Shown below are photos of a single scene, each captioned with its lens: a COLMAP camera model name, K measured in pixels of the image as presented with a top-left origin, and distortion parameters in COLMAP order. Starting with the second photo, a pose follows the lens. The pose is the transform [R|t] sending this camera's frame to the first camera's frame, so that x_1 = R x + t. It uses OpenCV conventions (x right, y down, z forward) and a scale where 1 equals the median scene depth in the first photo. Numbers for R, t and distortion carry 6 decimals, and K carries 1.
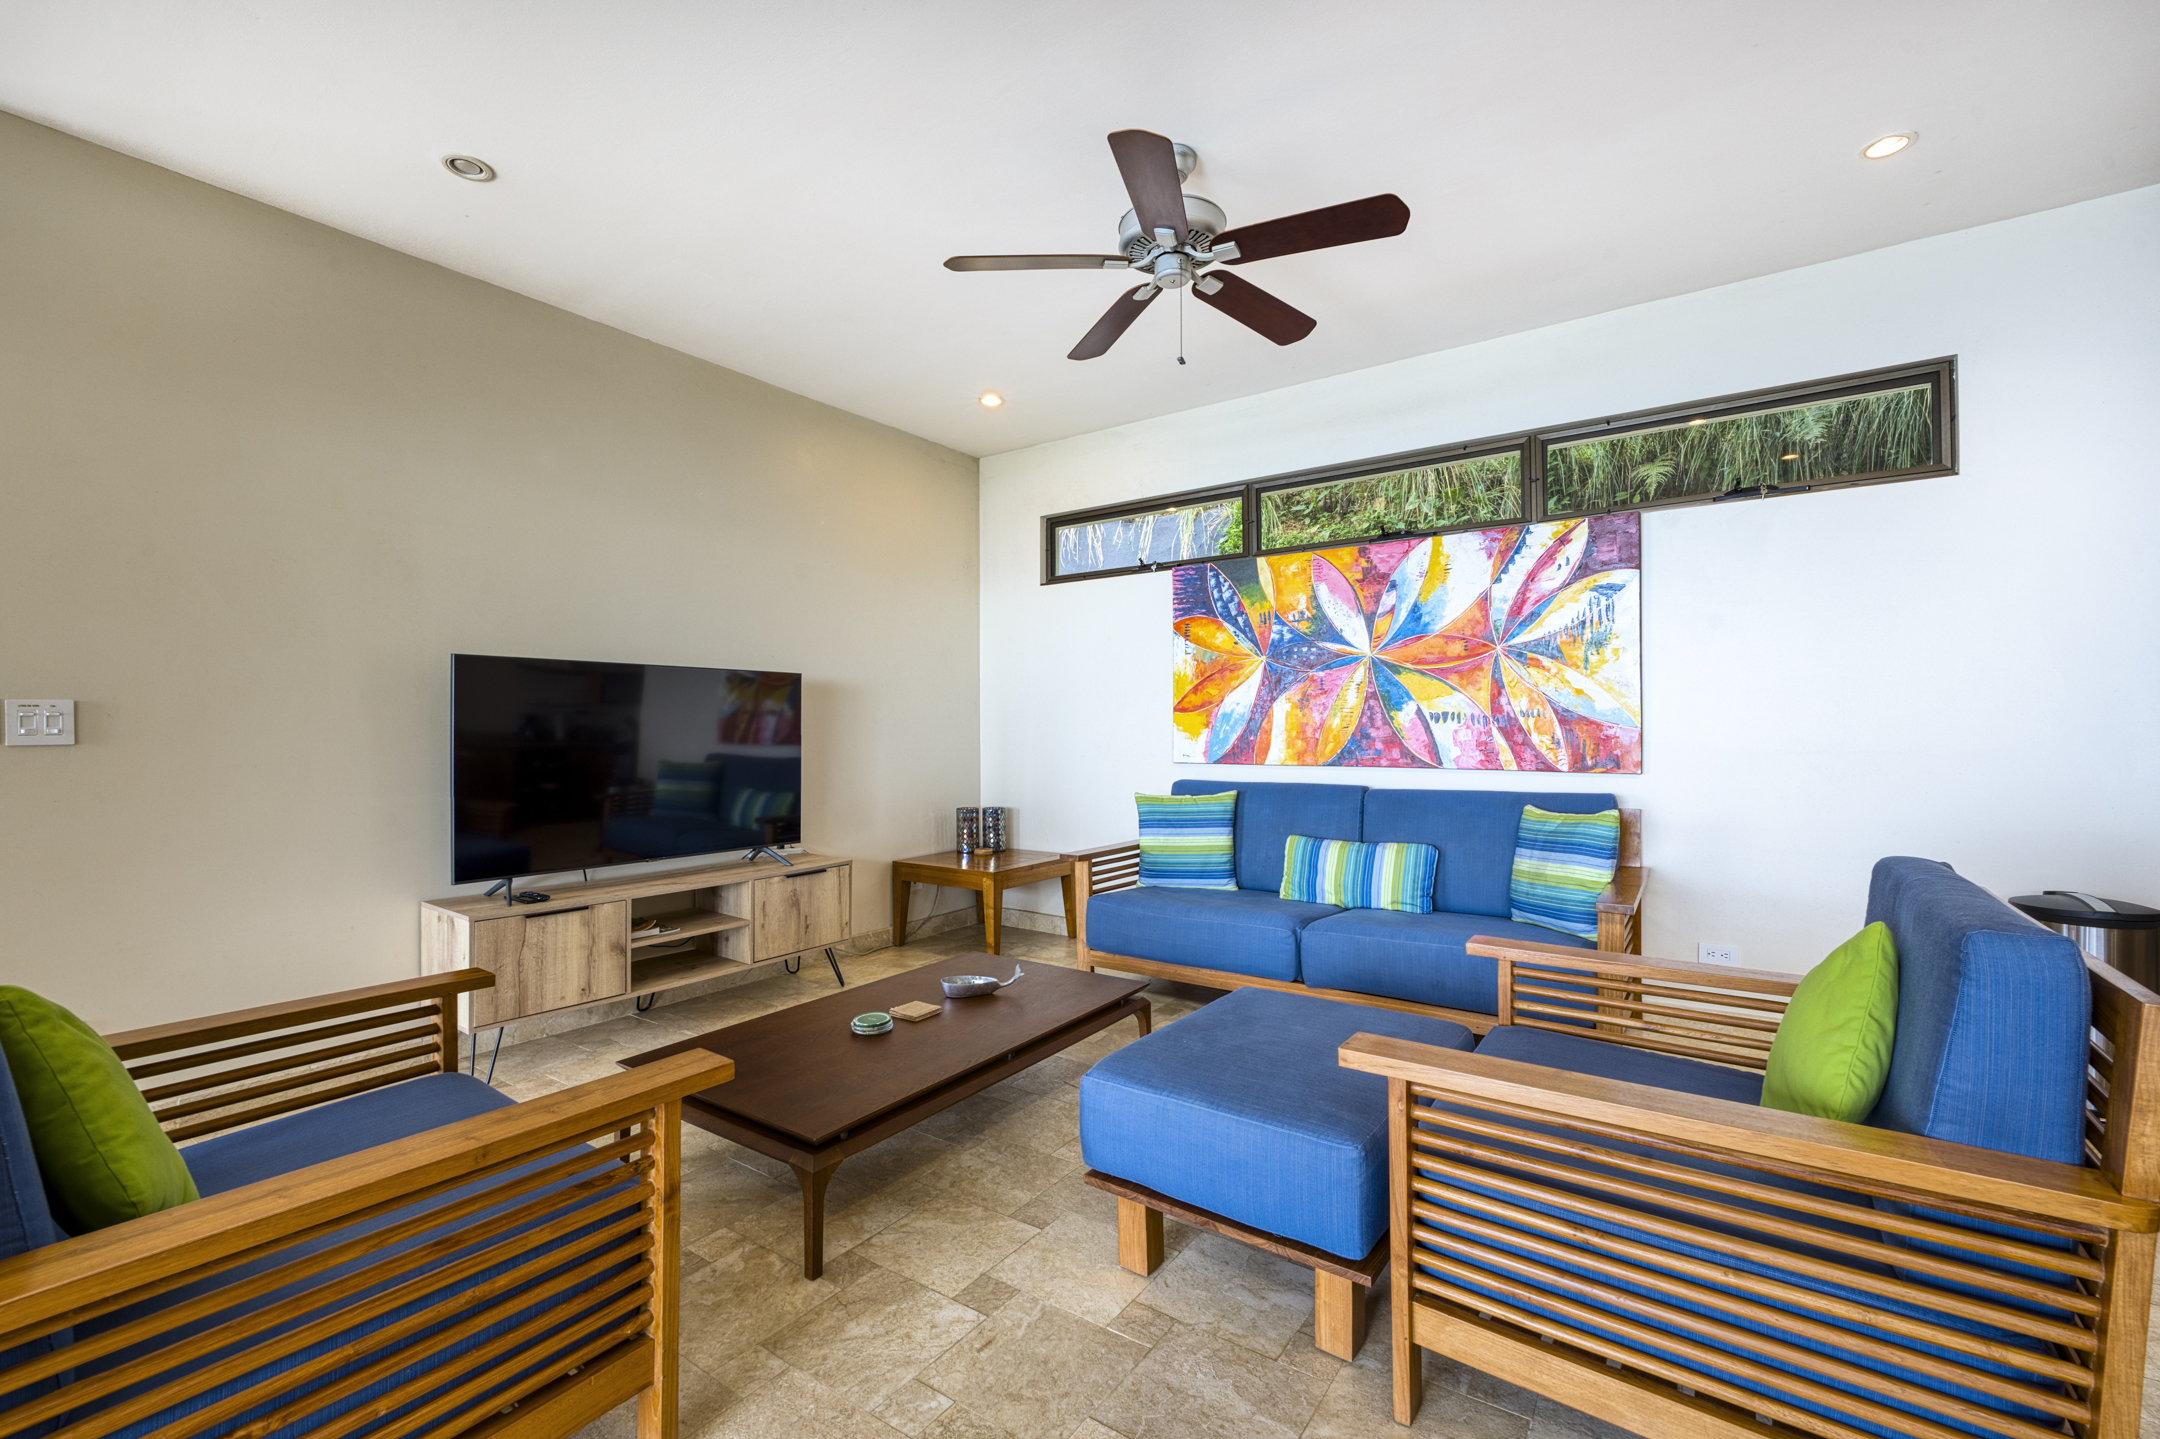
lens RADIAL K [[868.8, 0, 1080.0], [0, 868.8, 719.5], [0, 0, 1]] dist [-0.011576, 0.000308]
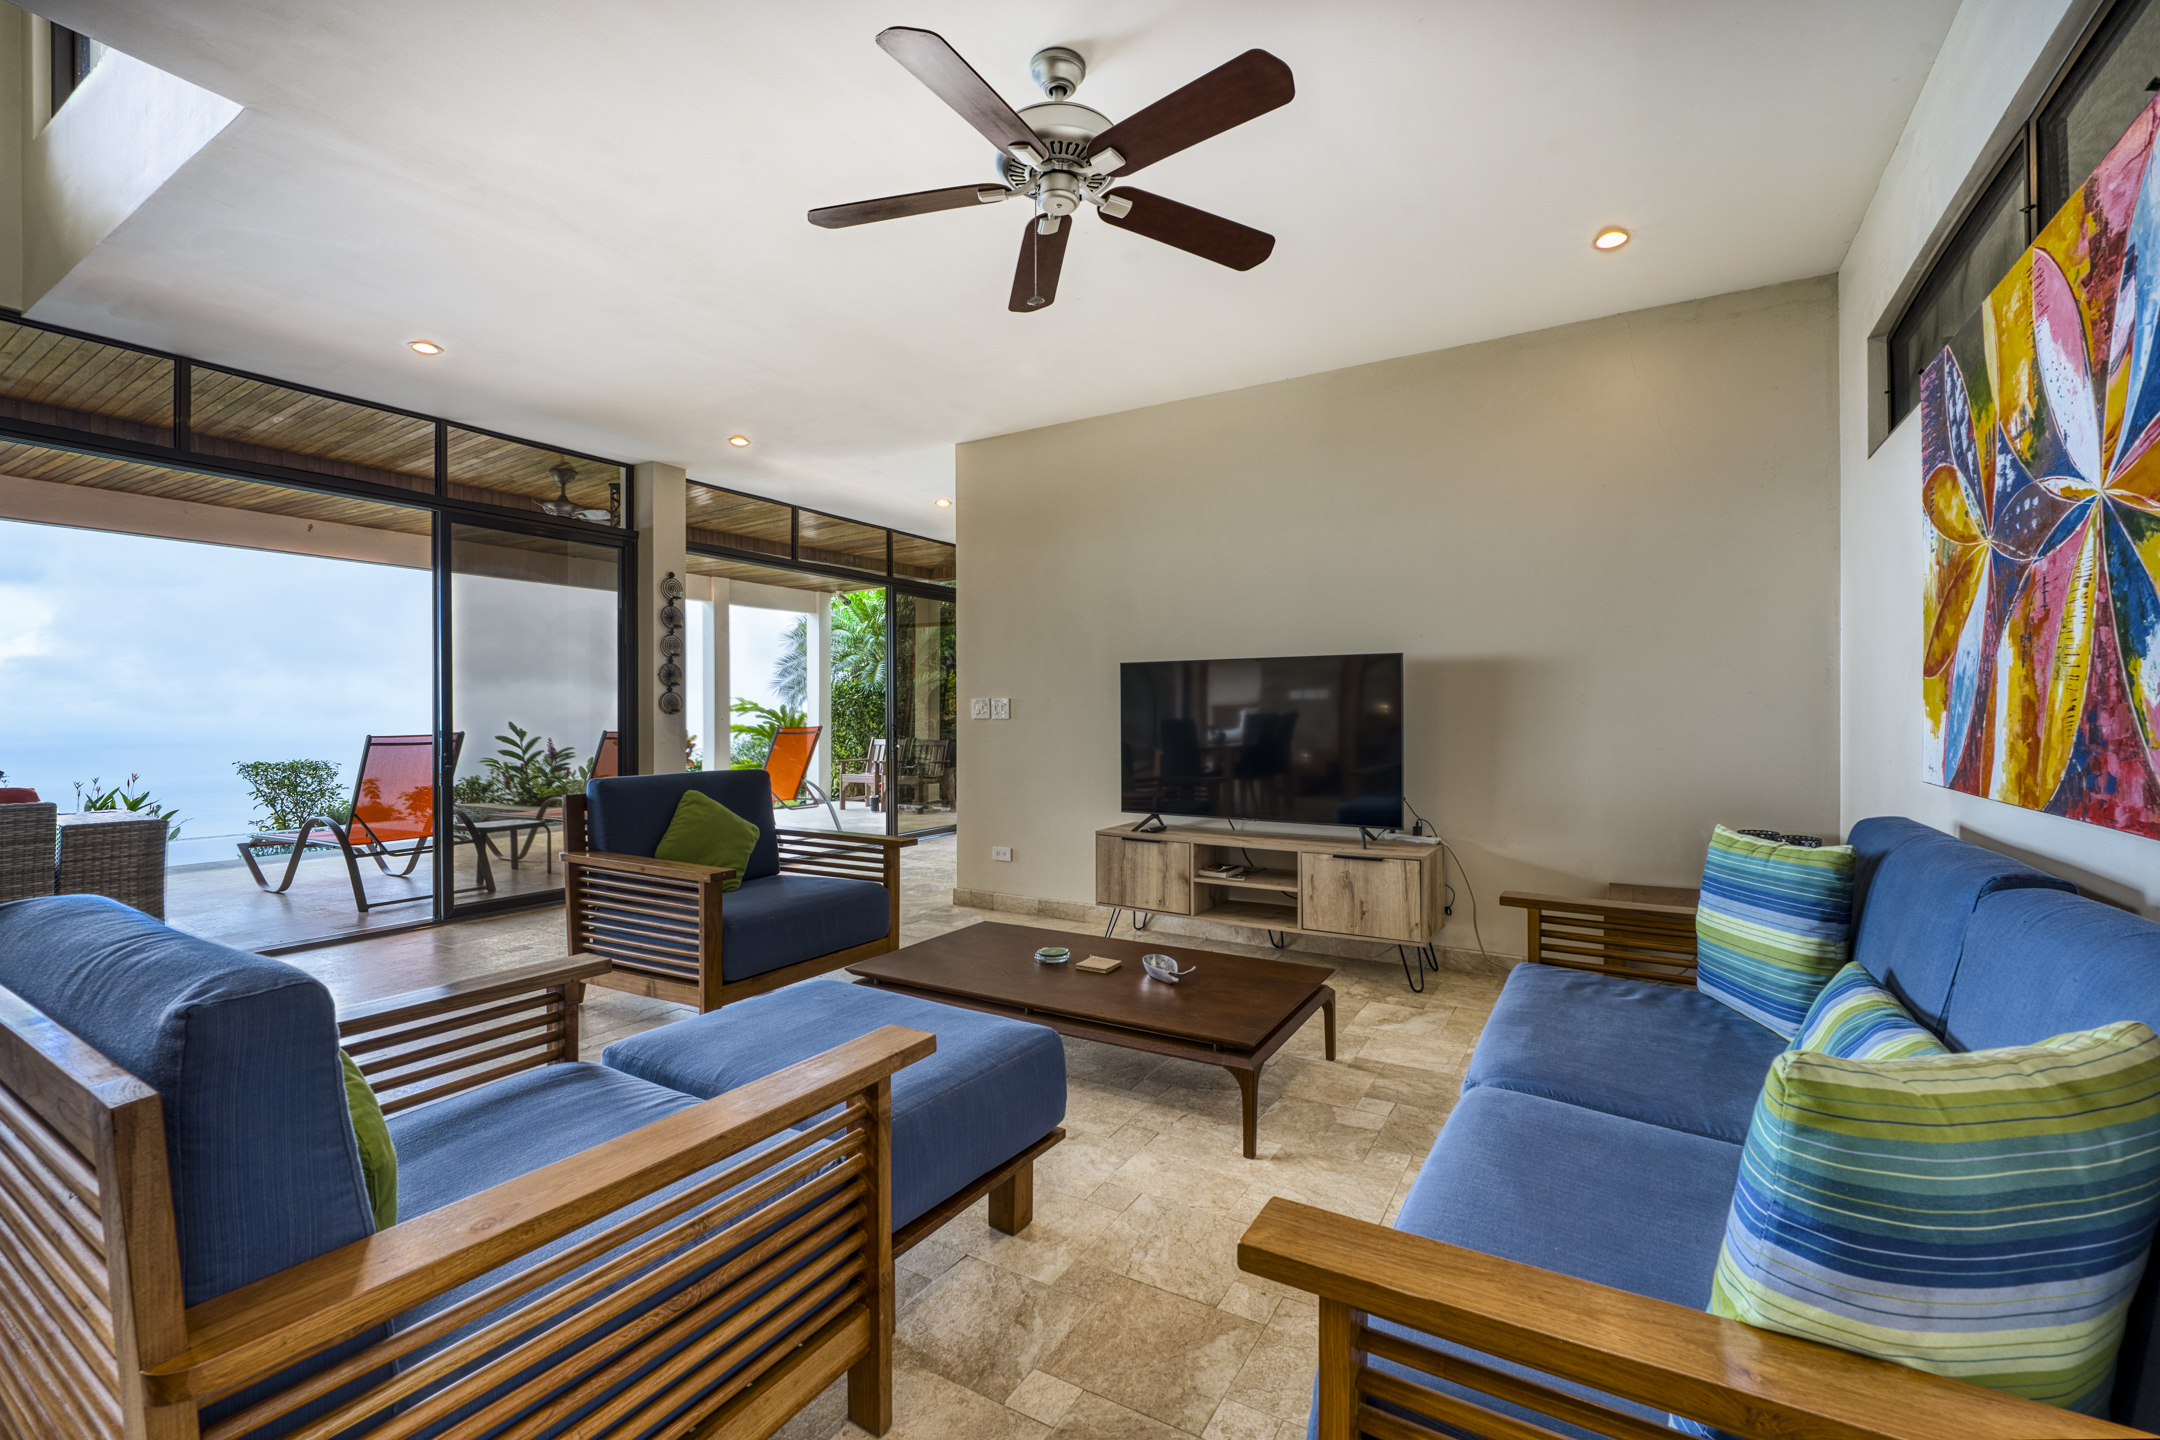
lens RADIAL K [[868.8, 0, 1080.0], [0, 868.8, 720.0], [0, 0, 1]] dist [-0.011576, 0.000308]
pose [[0.115727, 0.010834, -0.993222, 0.681665], [0.011939, 0.999853, 0.012297, 0.005107], [0.993209, -0.013281, 0.115580, 0.627315]]
